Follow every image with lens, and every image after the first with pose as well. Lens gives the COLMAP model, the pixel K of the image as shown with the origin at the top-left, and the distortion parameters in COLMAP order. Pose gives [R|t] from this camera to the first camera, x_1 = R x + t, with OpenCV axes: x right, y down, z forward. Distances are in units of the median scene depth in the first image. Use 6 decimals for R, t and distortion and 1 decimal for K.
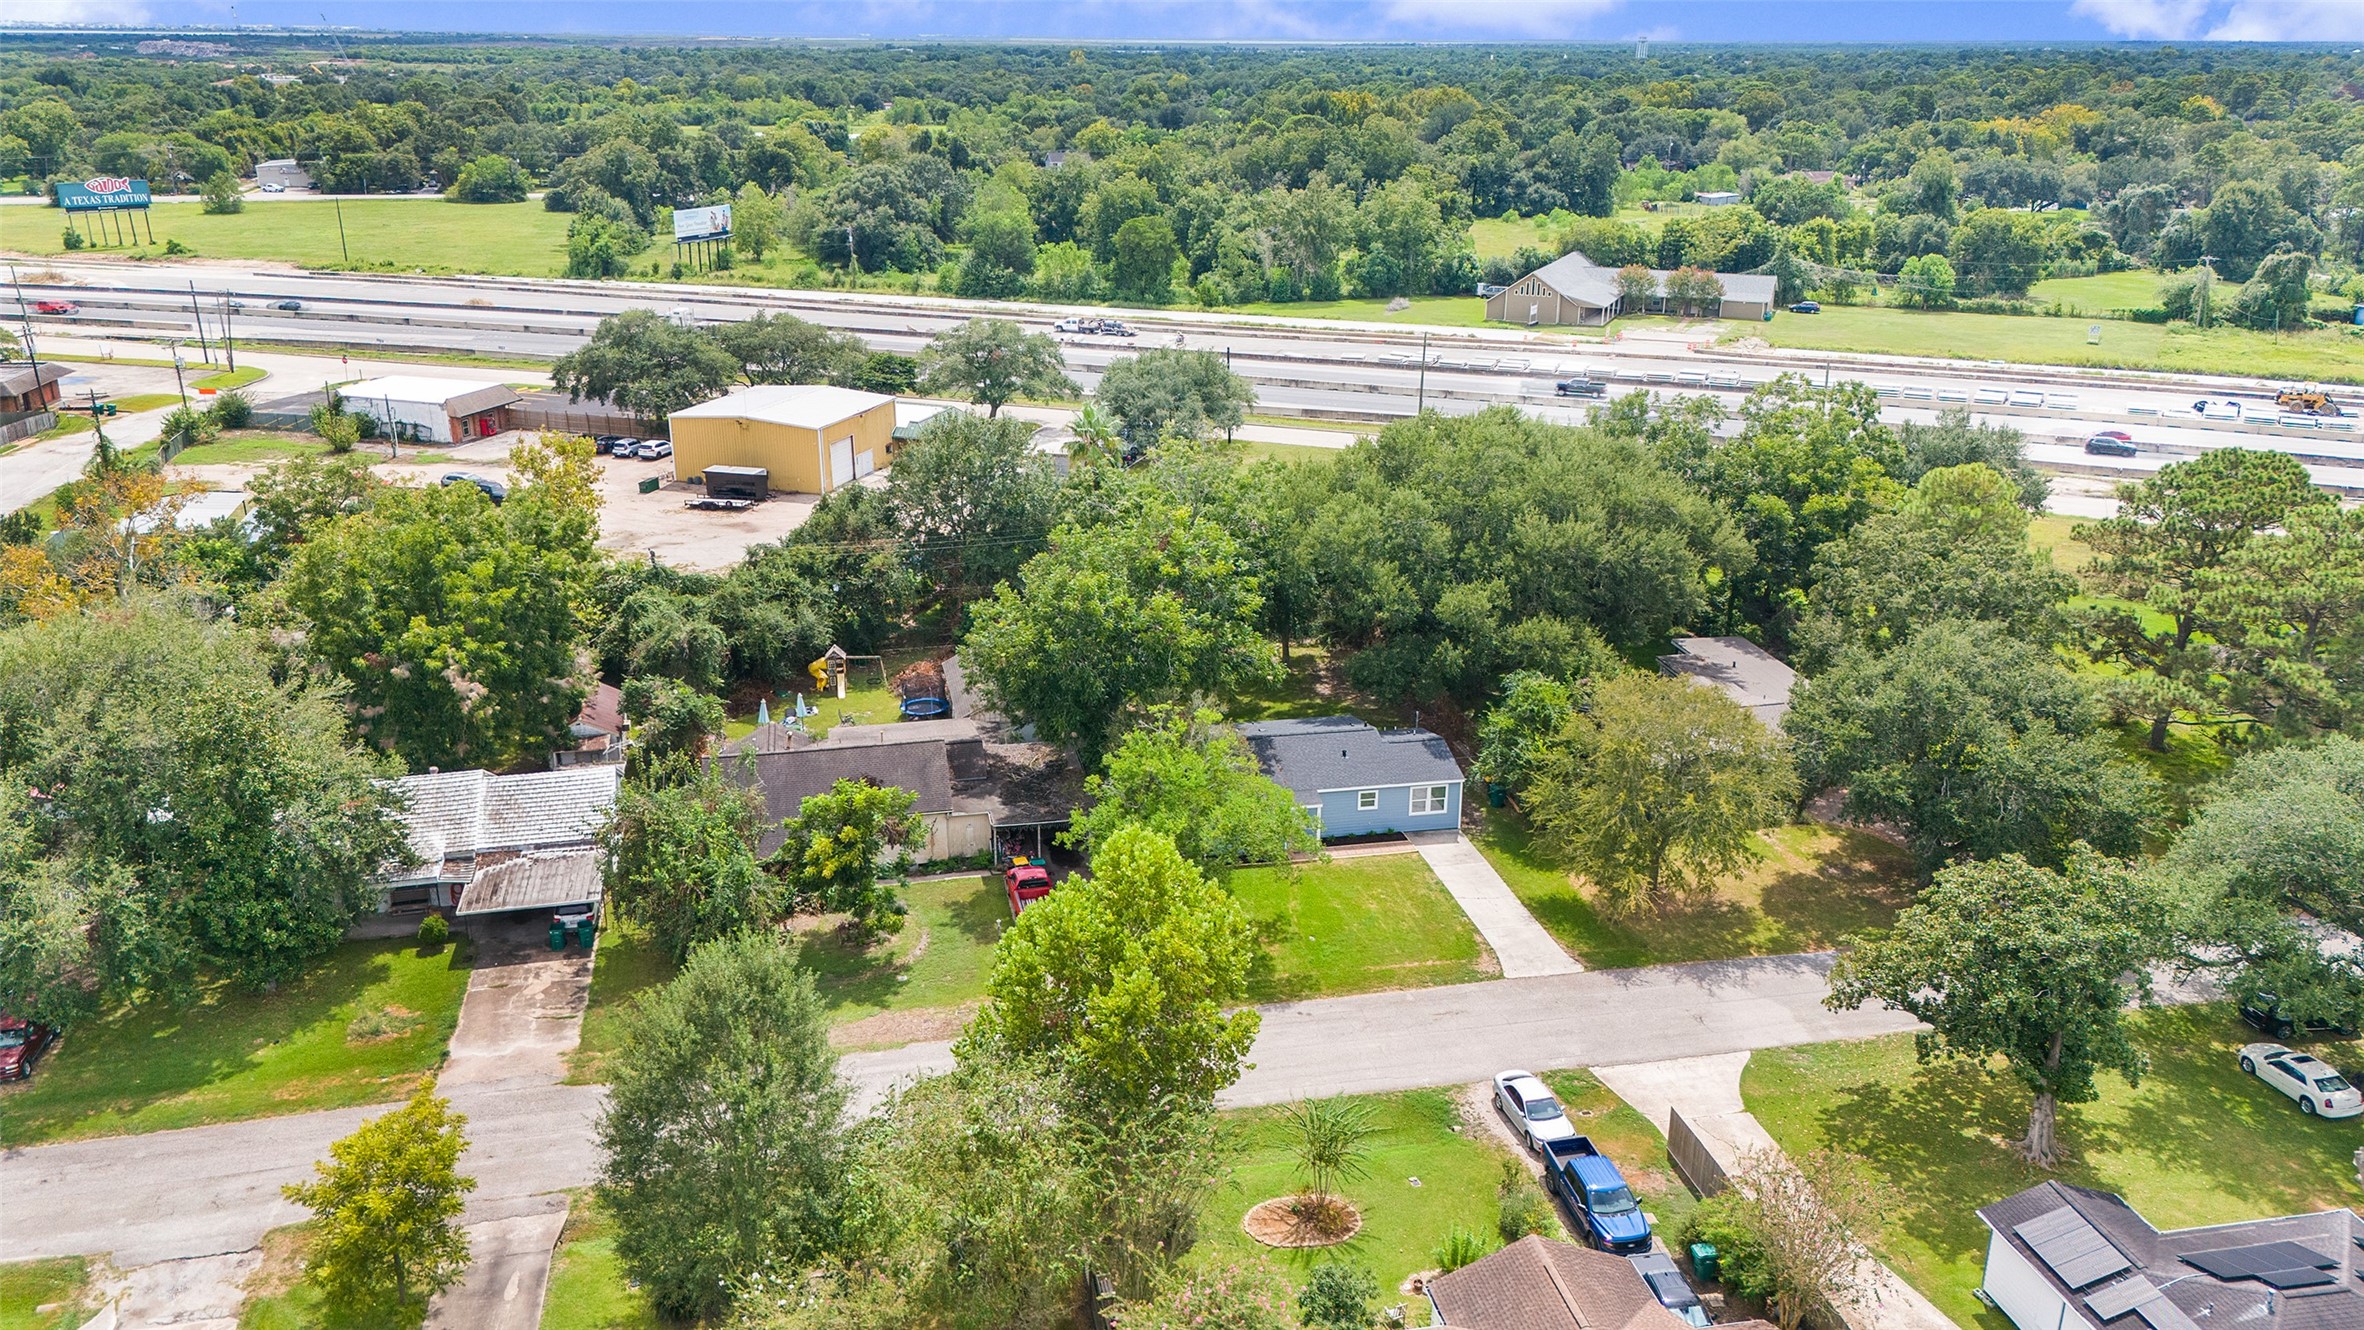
lens RADIAL K [[1798.3, 0, 1228.6], [0, 1798.3, 674.2], [0, 0, 1]] dist [0.063897, -0.059692]
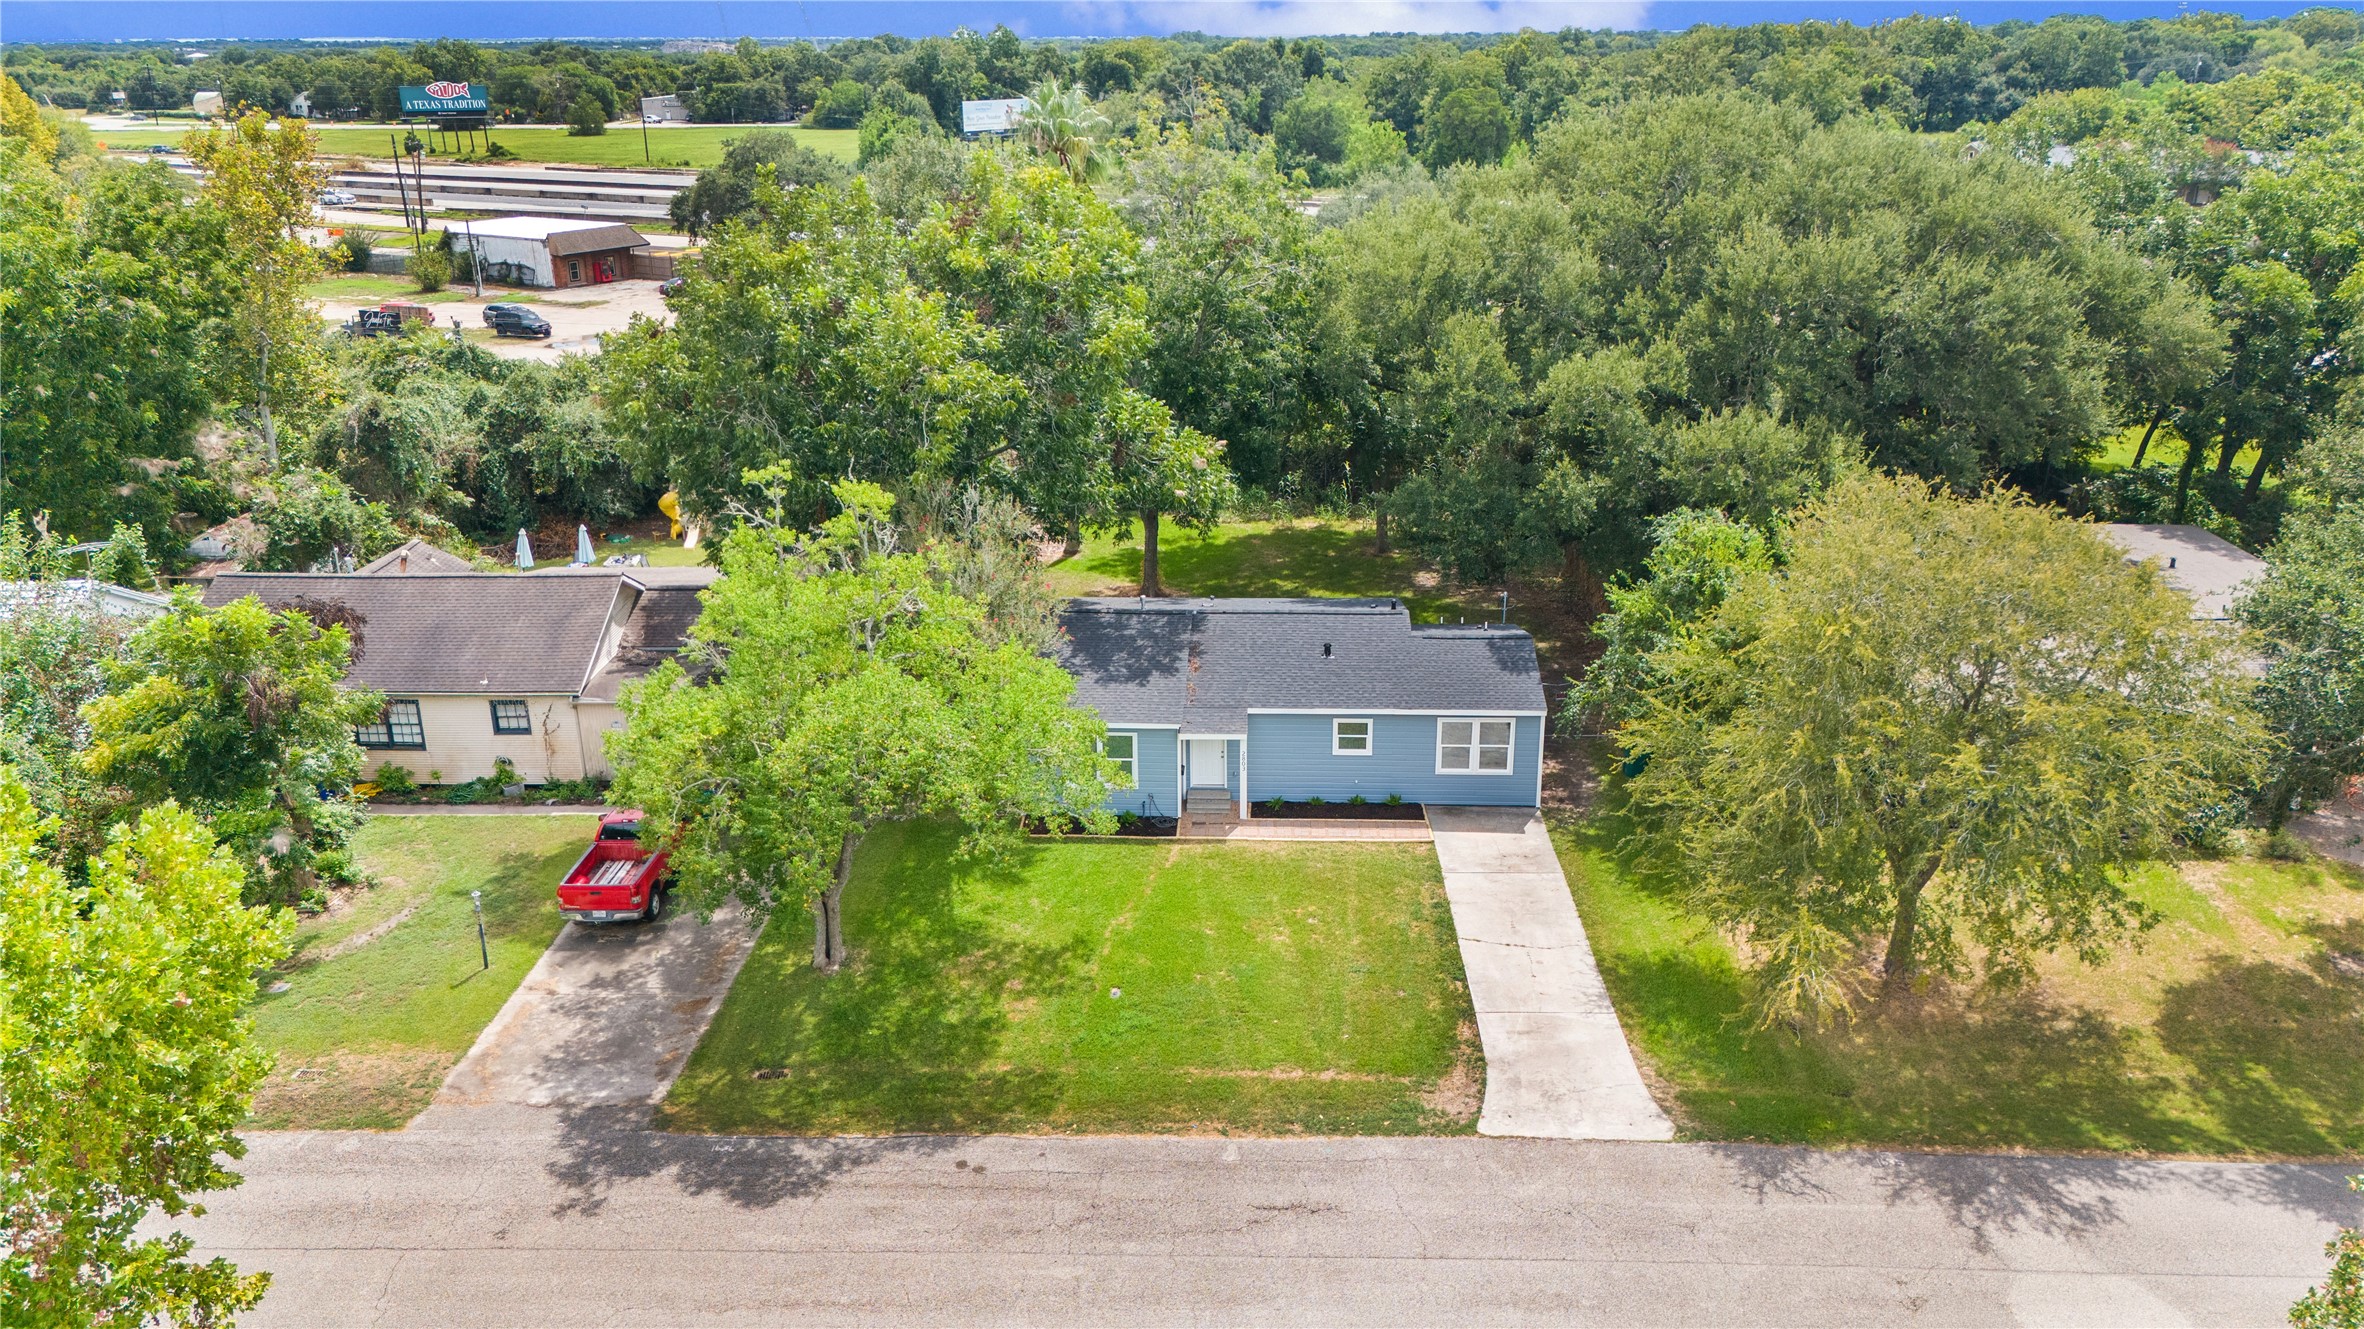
lens RADIAL K [[1798.3, 0, 1217.3], [0, 1798.3, 681.7], [0, 0, 1]] dist [0.063897, -0.059692]
pose [[0.968519, 0.066774, -0.239818, 0.150570], [-0.066504, 0.997743, 0.009228, 0.047869], [0.239893, 0.007011, 0.970774, 0.446287]]
